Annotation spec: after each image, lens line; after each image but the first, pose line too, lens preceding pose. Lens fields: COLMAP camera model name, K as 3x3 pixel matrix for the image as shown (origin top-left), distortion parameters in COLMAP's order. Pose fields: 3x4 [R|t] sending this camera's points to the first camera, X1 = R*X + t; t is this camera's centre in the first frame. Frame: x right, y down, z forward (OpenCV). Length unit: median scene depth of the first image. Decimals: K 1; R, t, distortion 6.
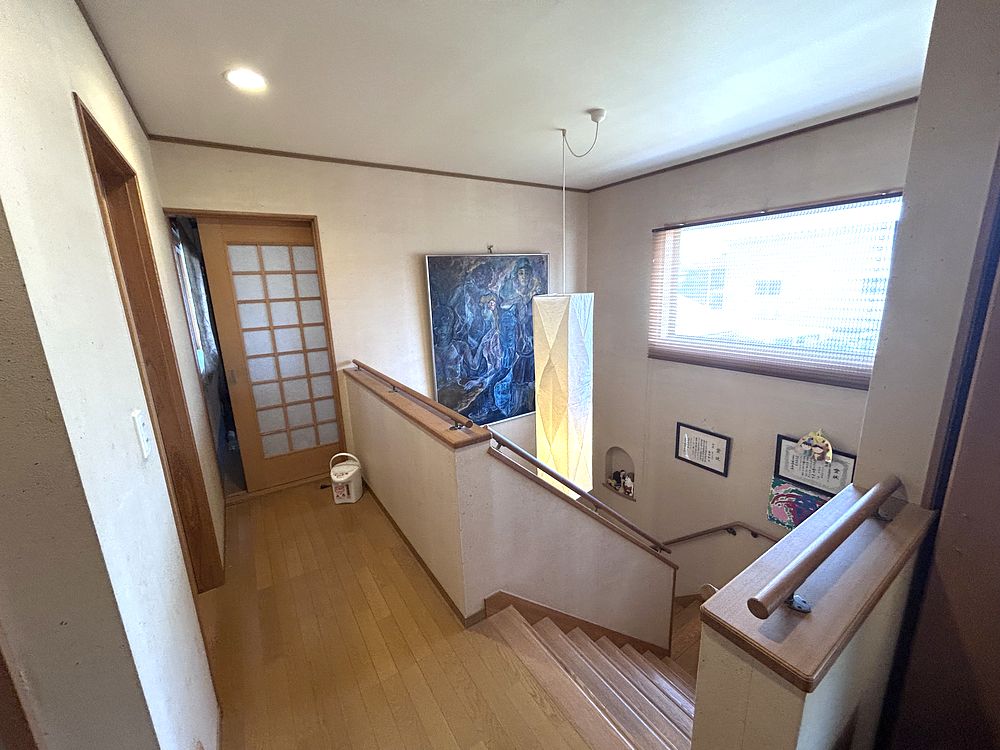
lens RADIAL K [[402.7, 0, 500.1], [0, 402.7, 373.4], [0, 0, 1]] dist [-0.004294, -0.000932]
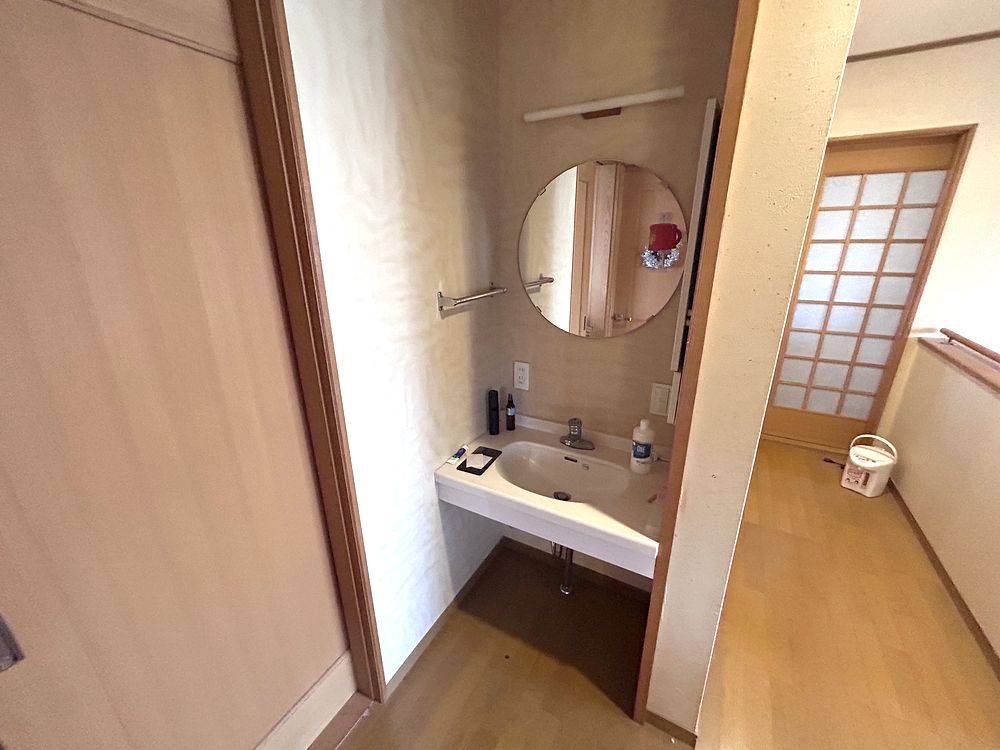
lens RADIAL K [[402.7, 0, 501.4], [0, 402.7, 376.2], [0, 0, 1]] dist [-0.004294, -0.000932]
pose [[0.465095, 0.323937, -0.823863, -0.109176], [-0.198493, 0.945109, 0.259555, 0.020163], [0.862720, 0.042814, 0.503865, -0.079645]]
